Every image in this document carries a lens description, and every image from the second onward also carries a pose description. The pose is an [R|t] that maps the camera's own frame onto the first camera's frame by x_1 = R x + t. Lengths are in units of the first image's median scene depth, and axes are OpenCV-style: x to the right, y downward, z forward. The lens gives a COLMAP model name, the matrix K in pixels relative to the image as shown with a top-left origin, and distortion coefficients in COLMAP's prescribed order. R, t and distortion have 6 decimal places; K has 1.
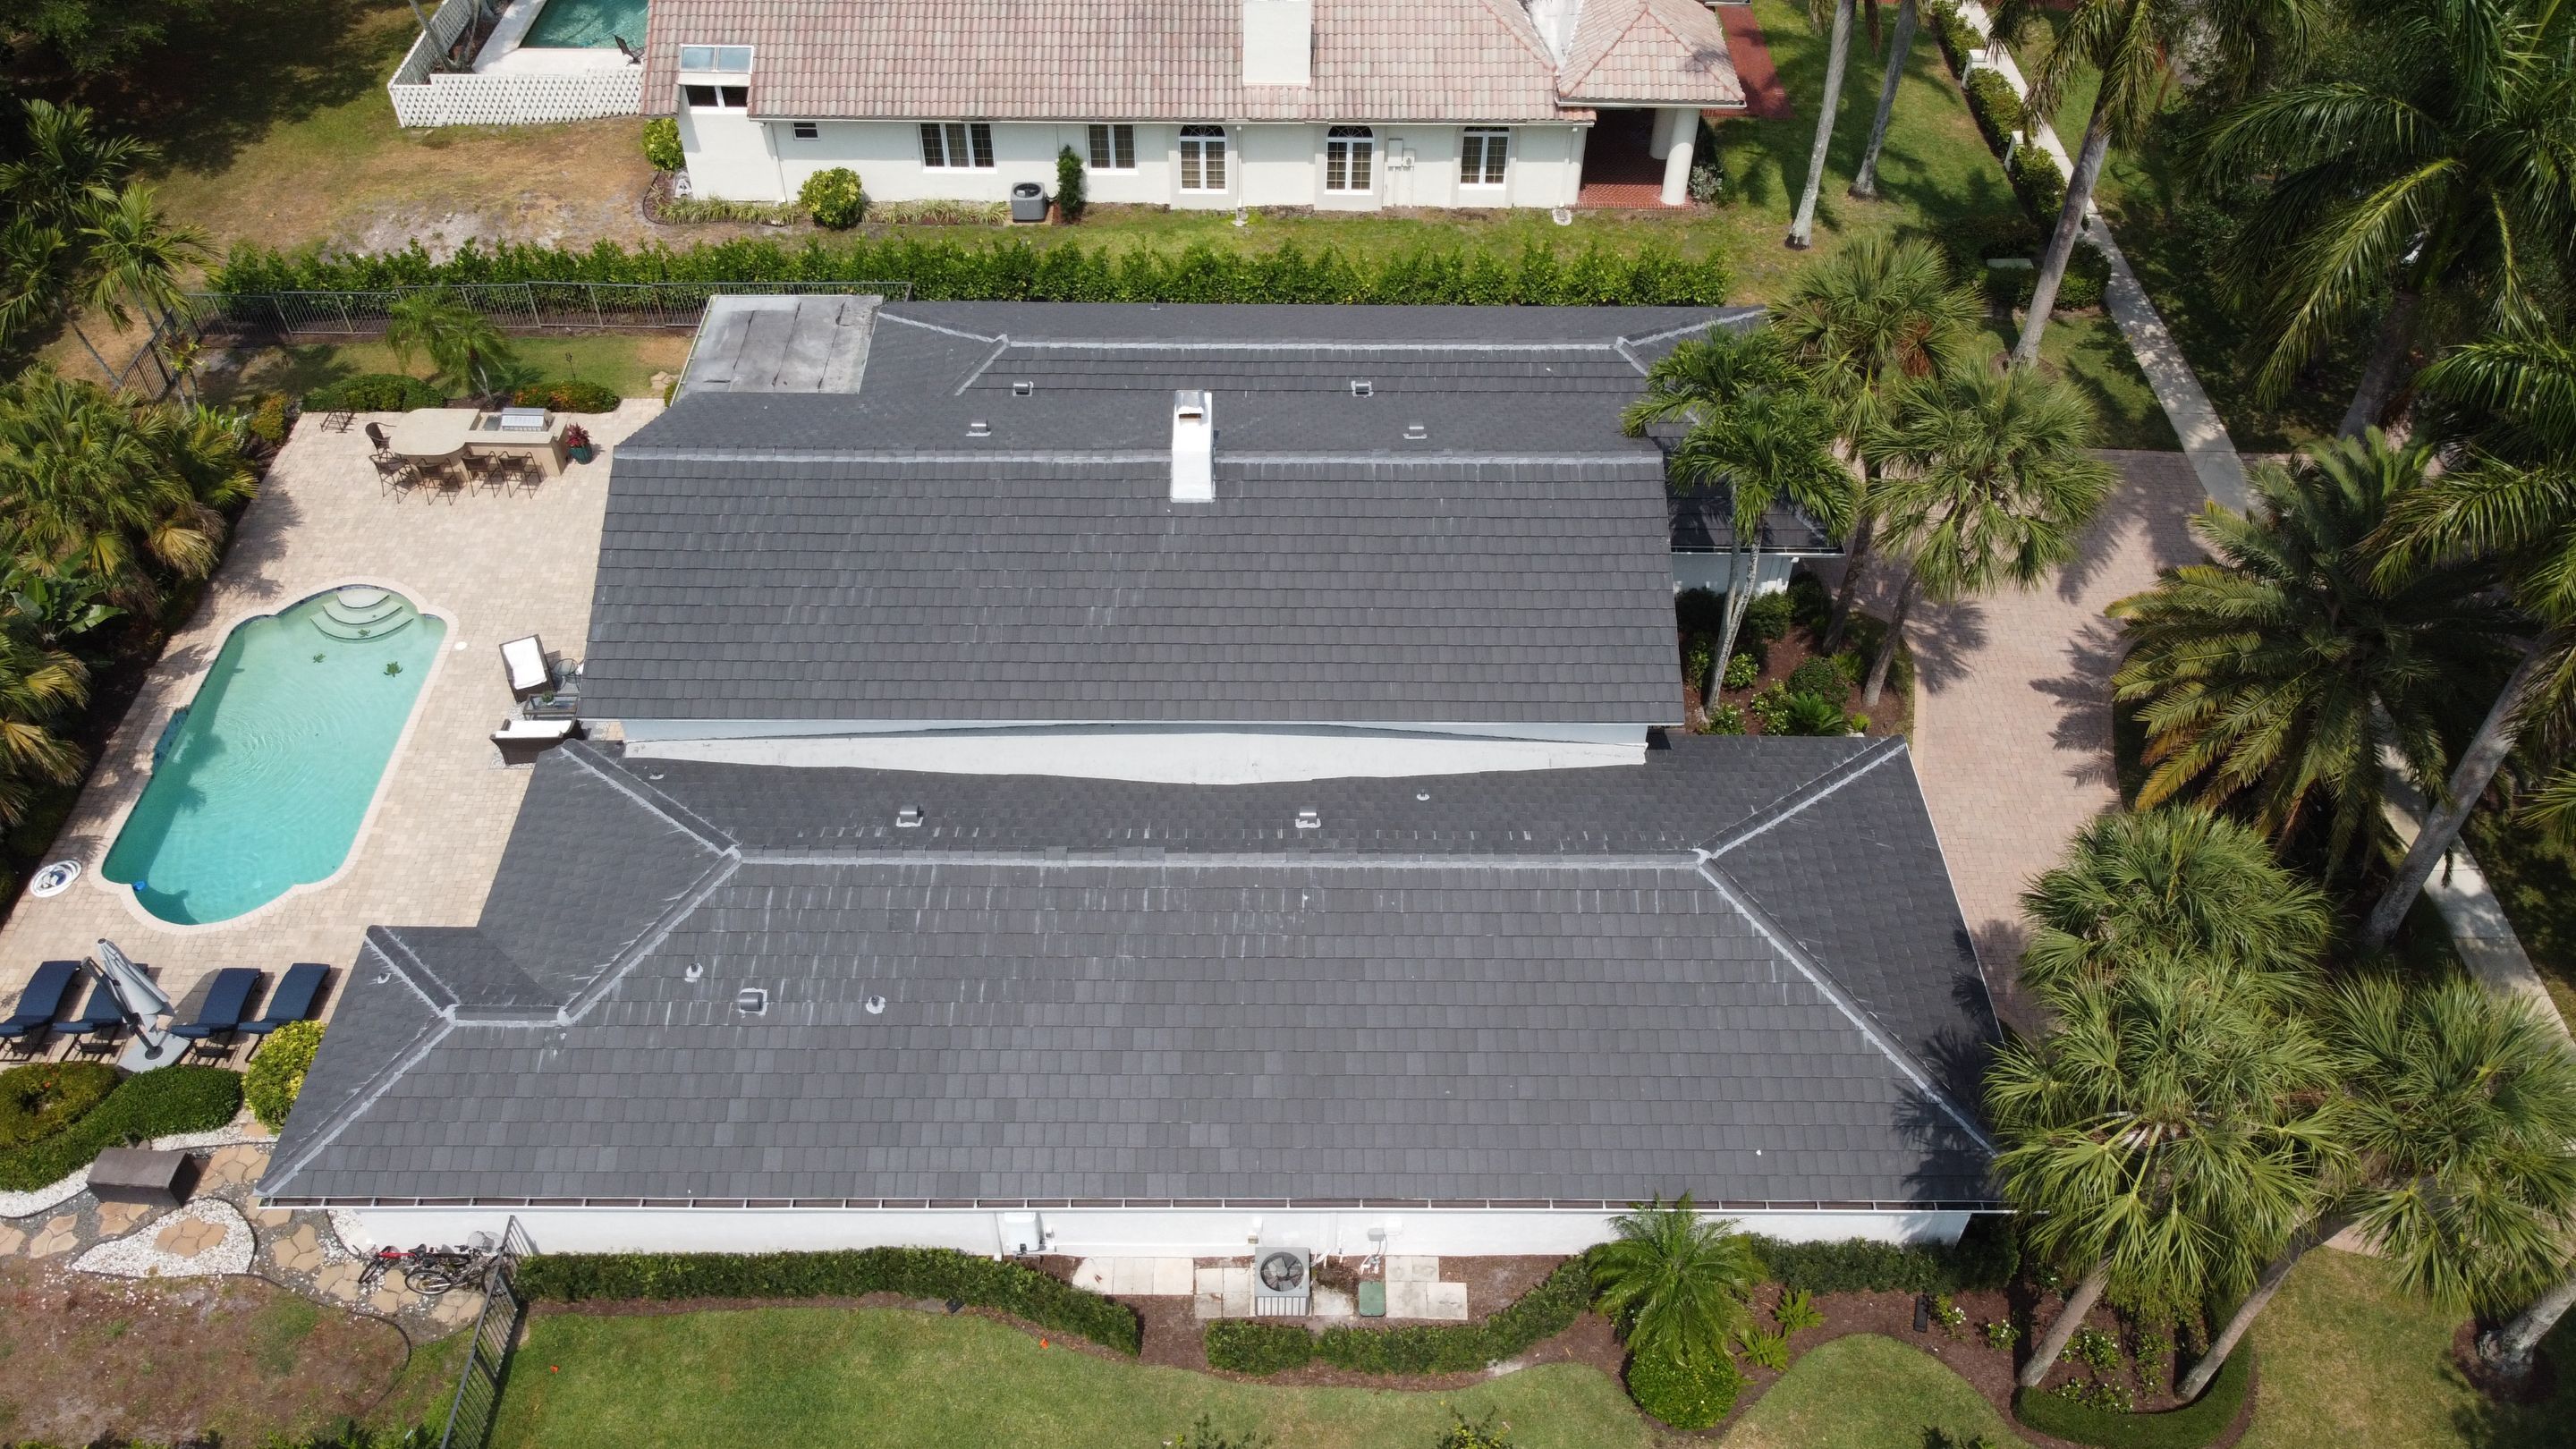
lens RADIAL K [[1943.1, 0, 1281.5], [0, 1943.1, 729.1], [0, 0, 1]] dist [0.005358, -0.010246]
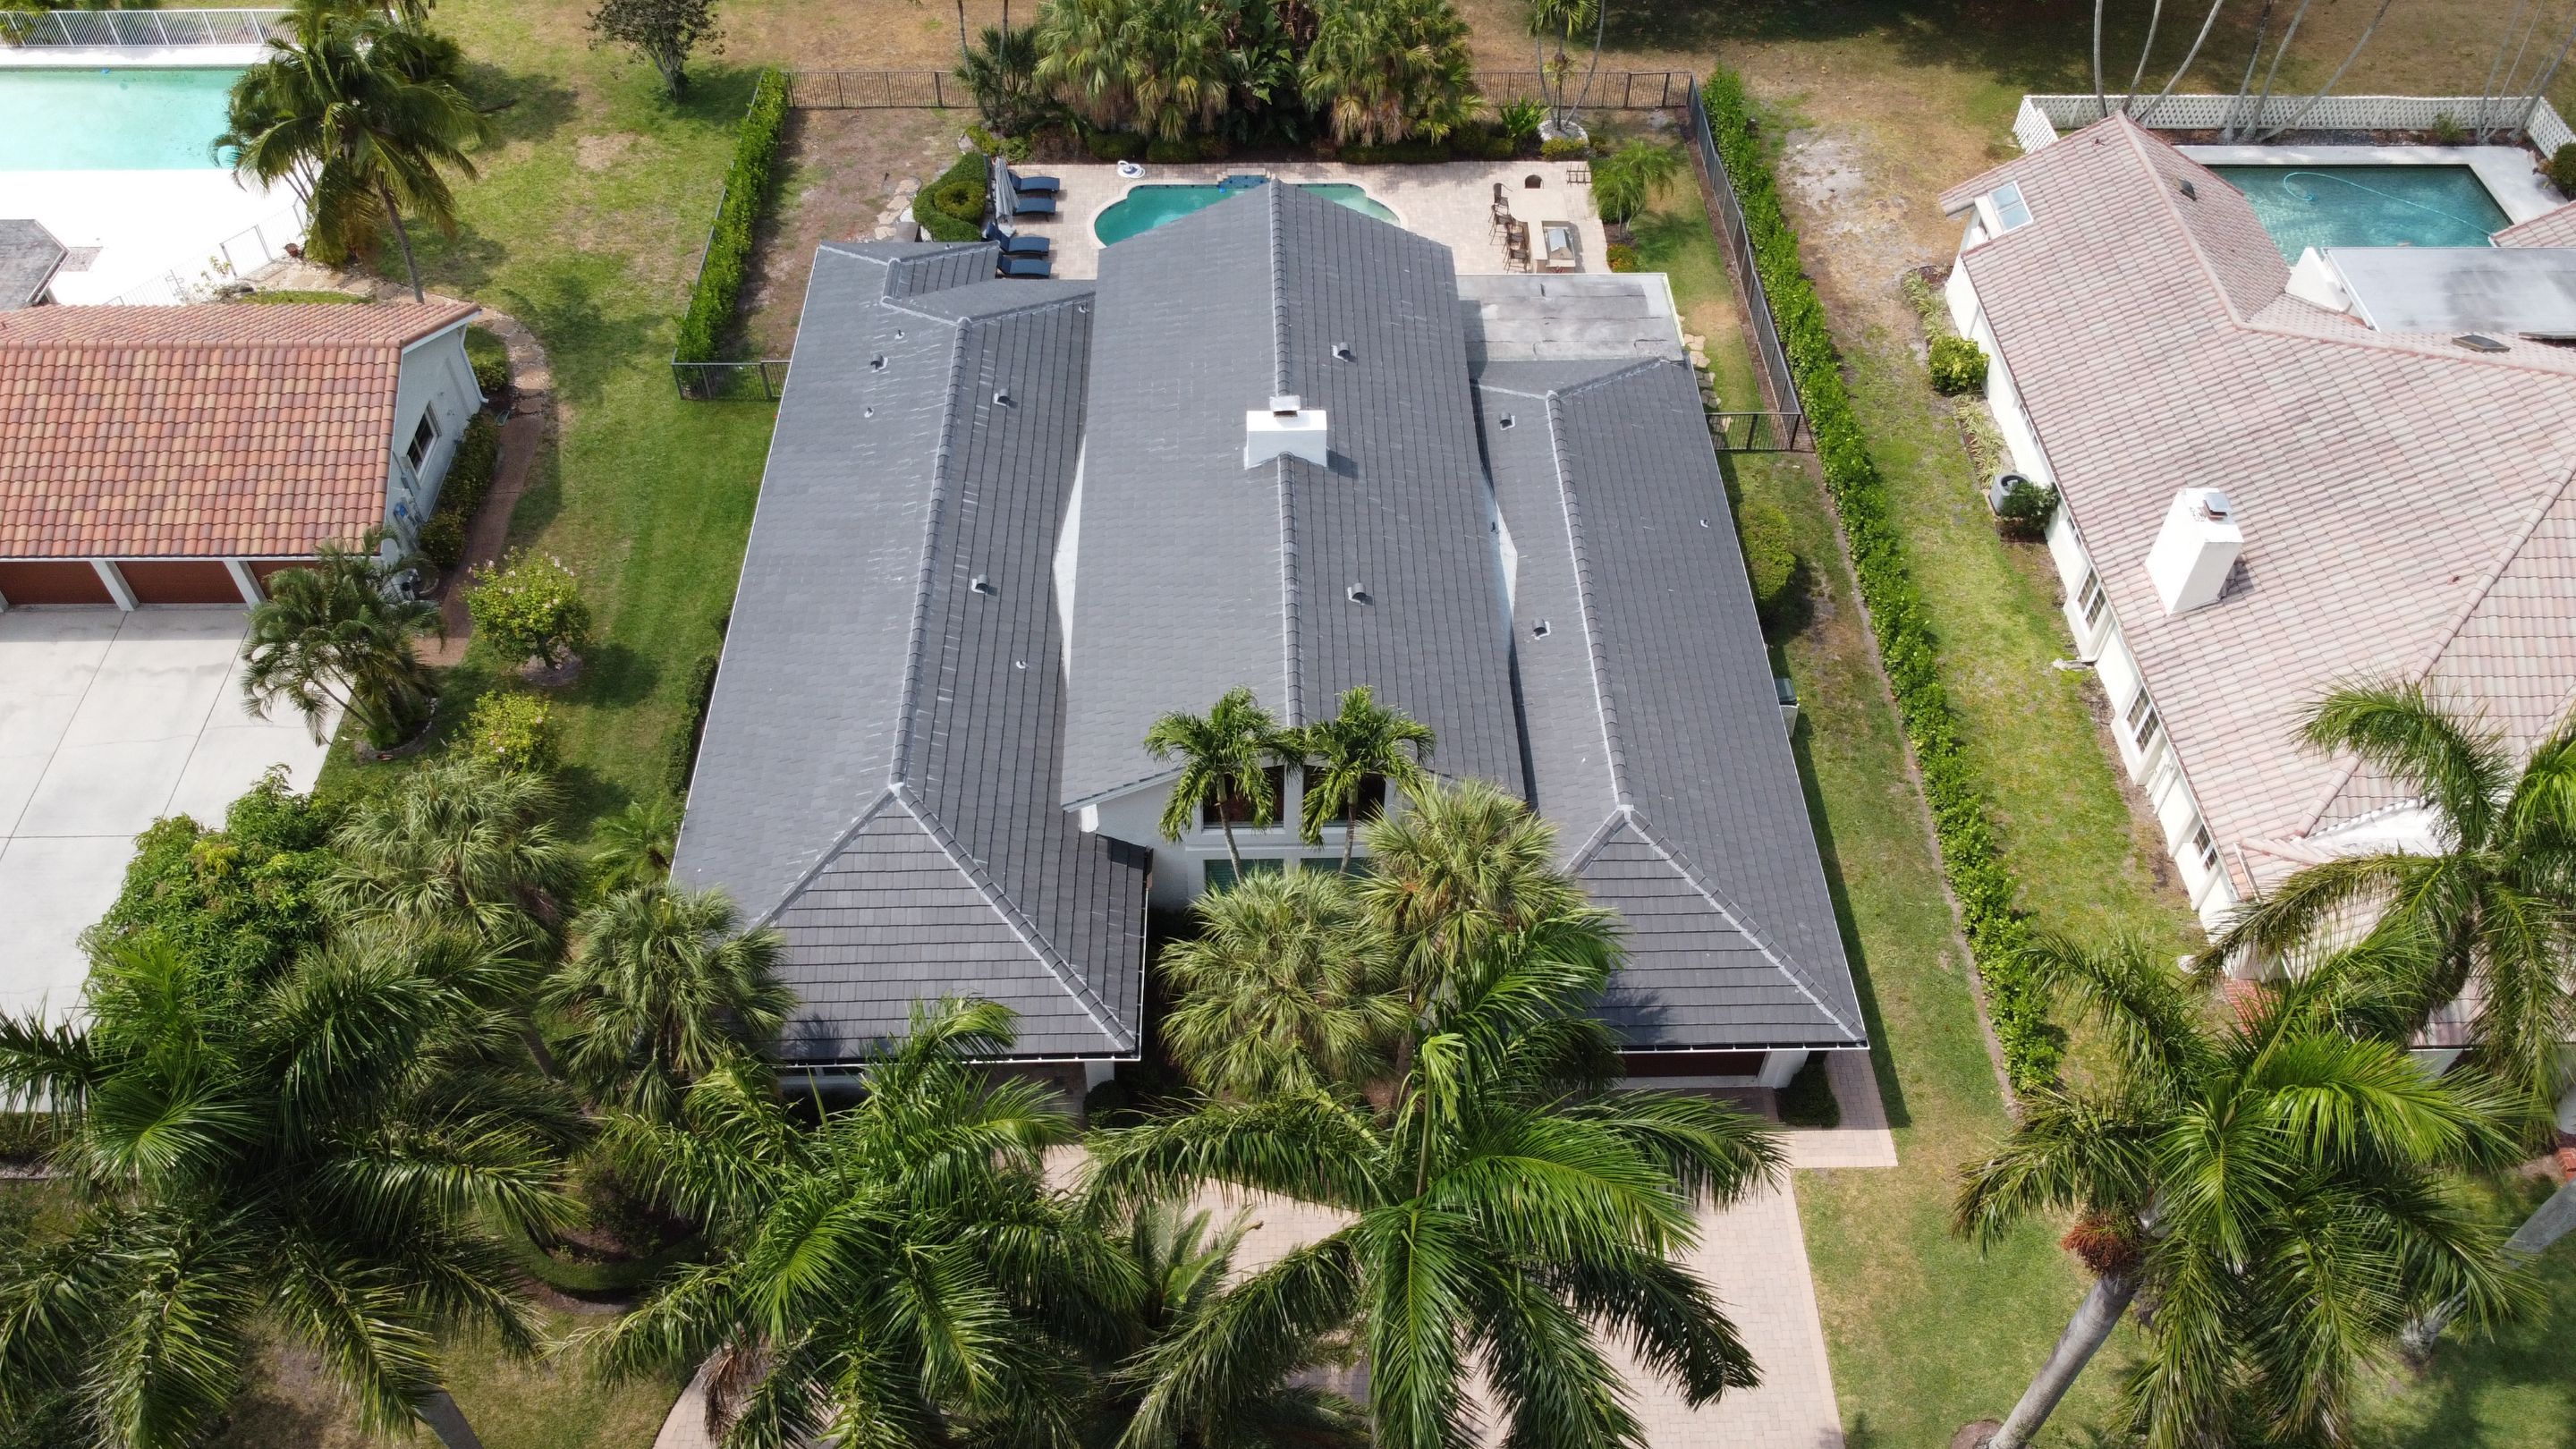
lens RADIAL K [[1943.1, 0, 1282.9], [0, 1943.1, 714.8], [0, 0, 1]] dist [0.005358, -0.010246]
pose [[0.020954, 0.740835, -0.671360, 0.608068], [-0.718610, 0.478026, 0.505065, -0.455969], [0.695097, 0.471863, 0.542388, 0.275487]]
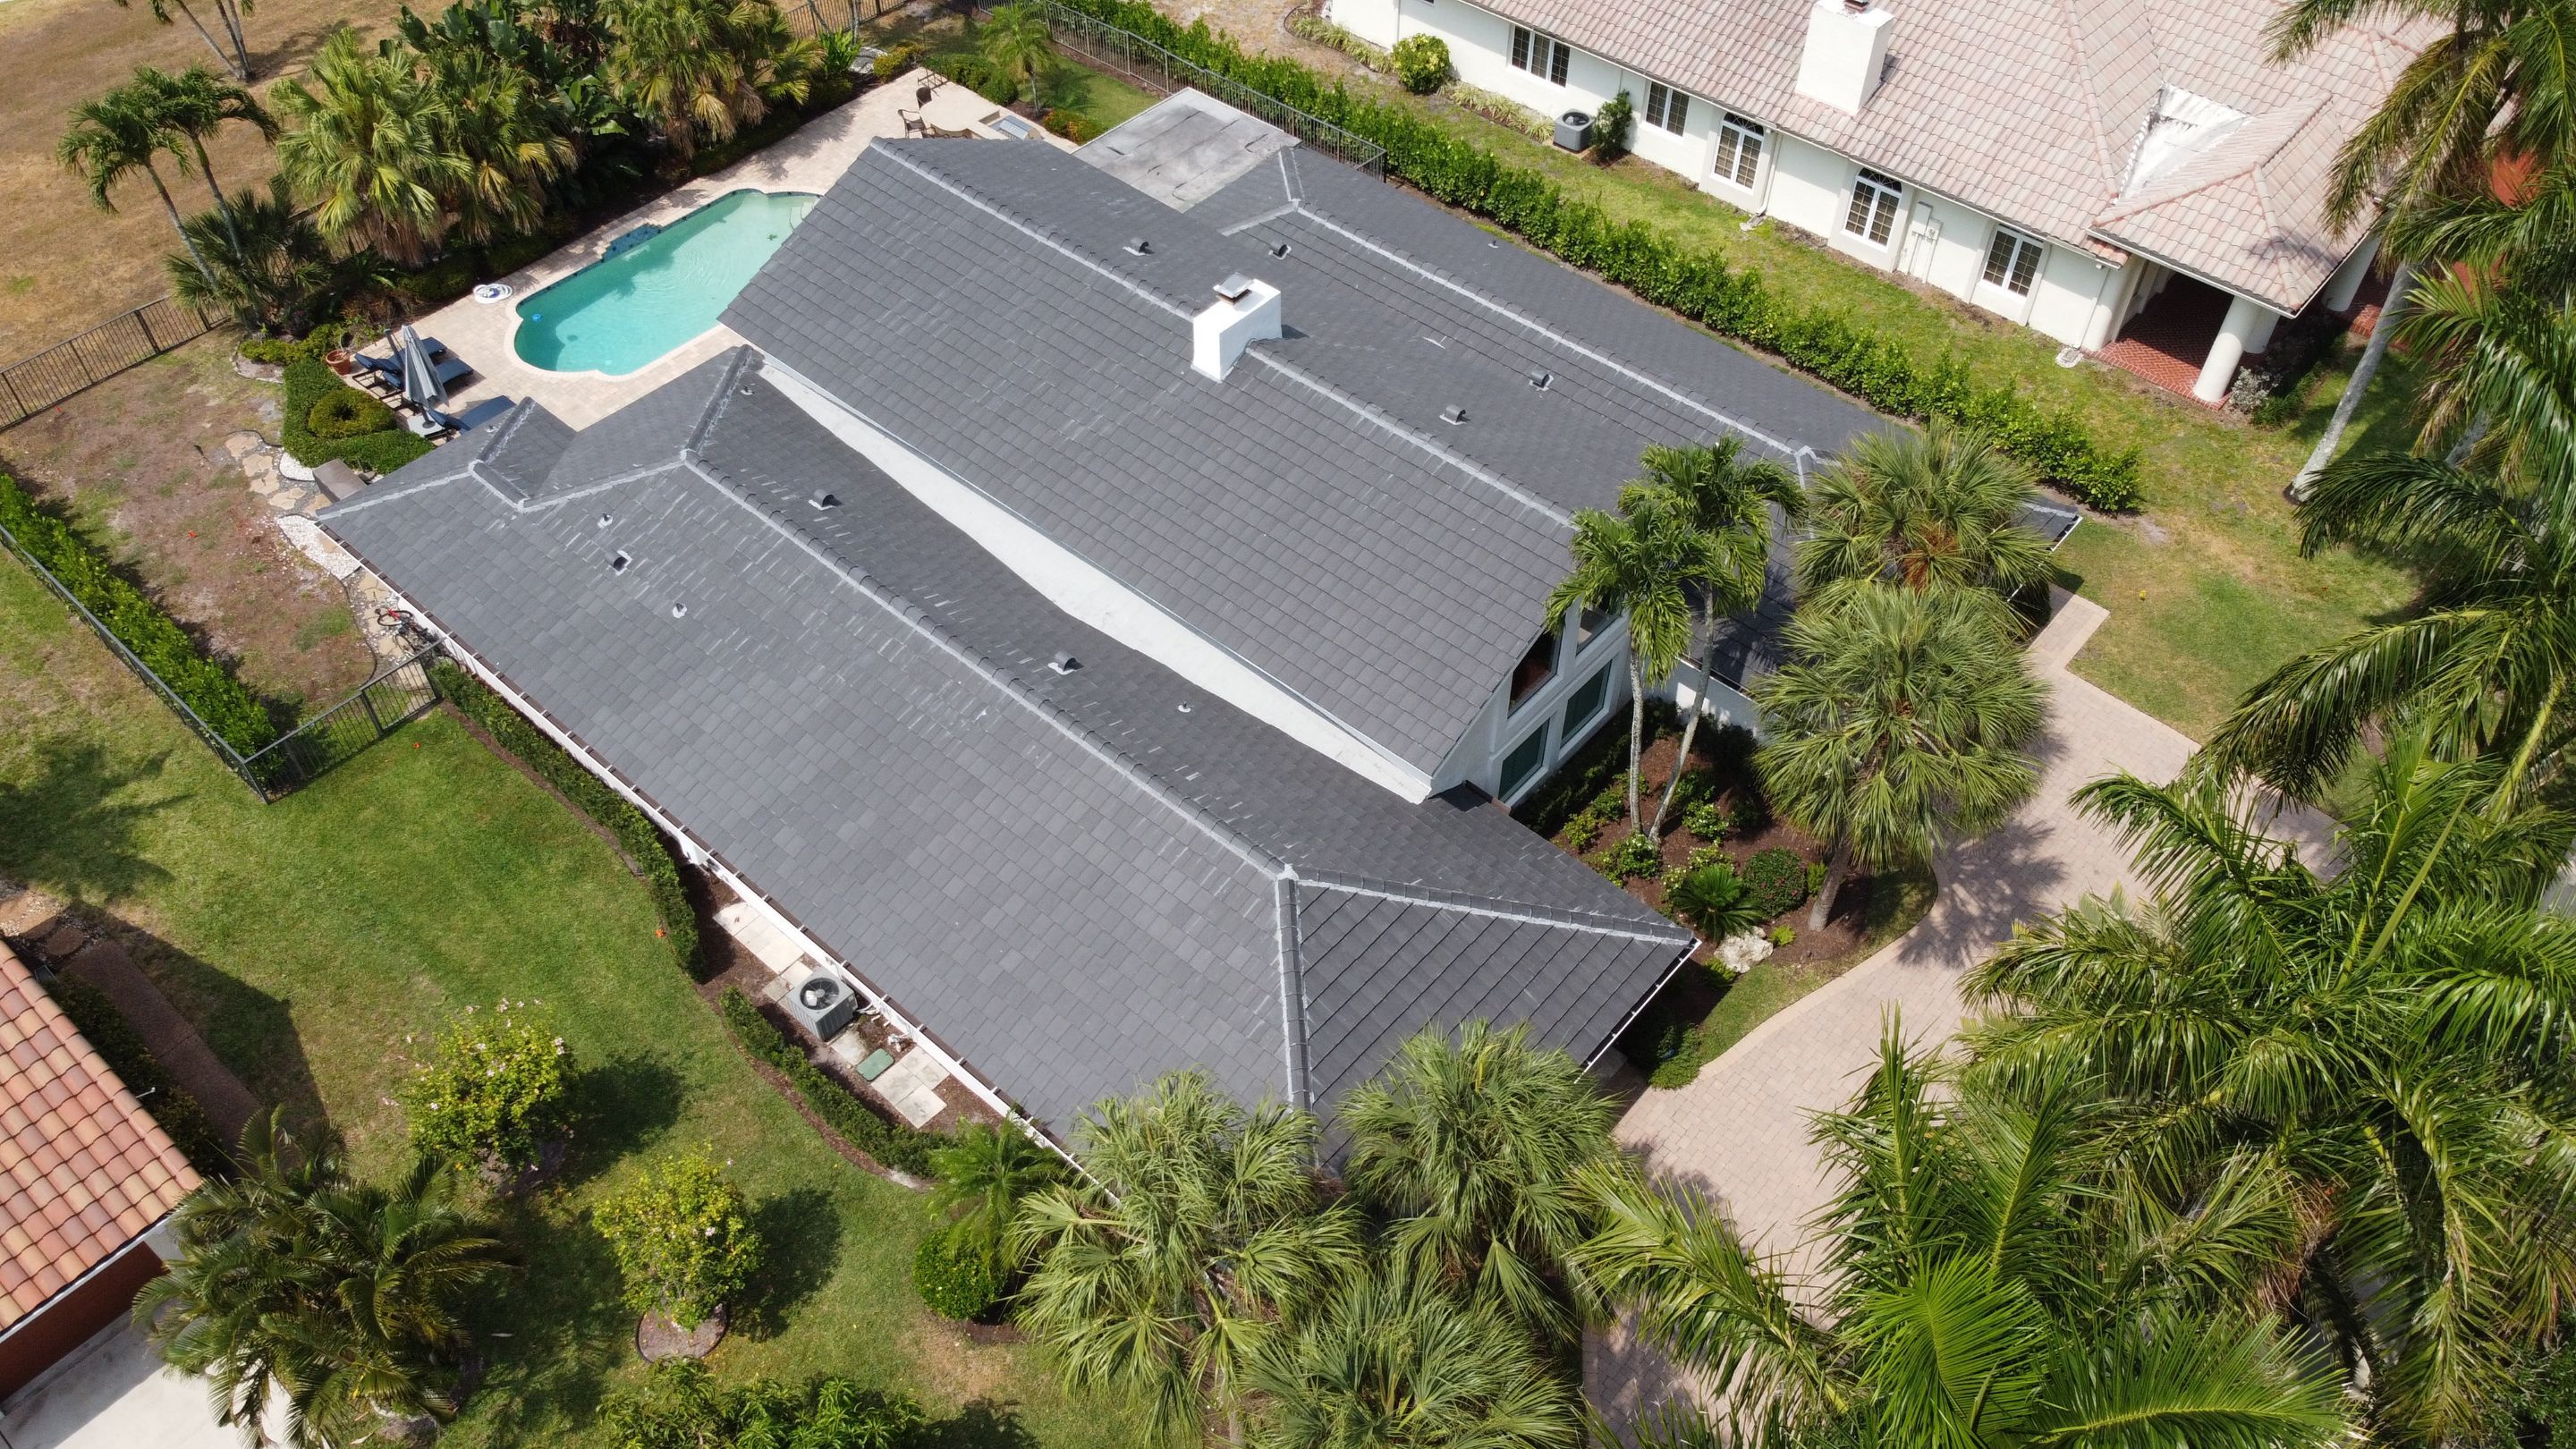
lens RADIAL K [[1943.1, 0, 1275.2], [0, 1943.1, 720.6], [0, 0, 1]] dist [0.005358, -0.010246]
pose [[0.748371, 0.485348, -0.452083, 0.364510], [-0.470487, 0.868871, 0.153966, -0.089035], [0.467529, 0.097475, 0.878587, 0.072778]]
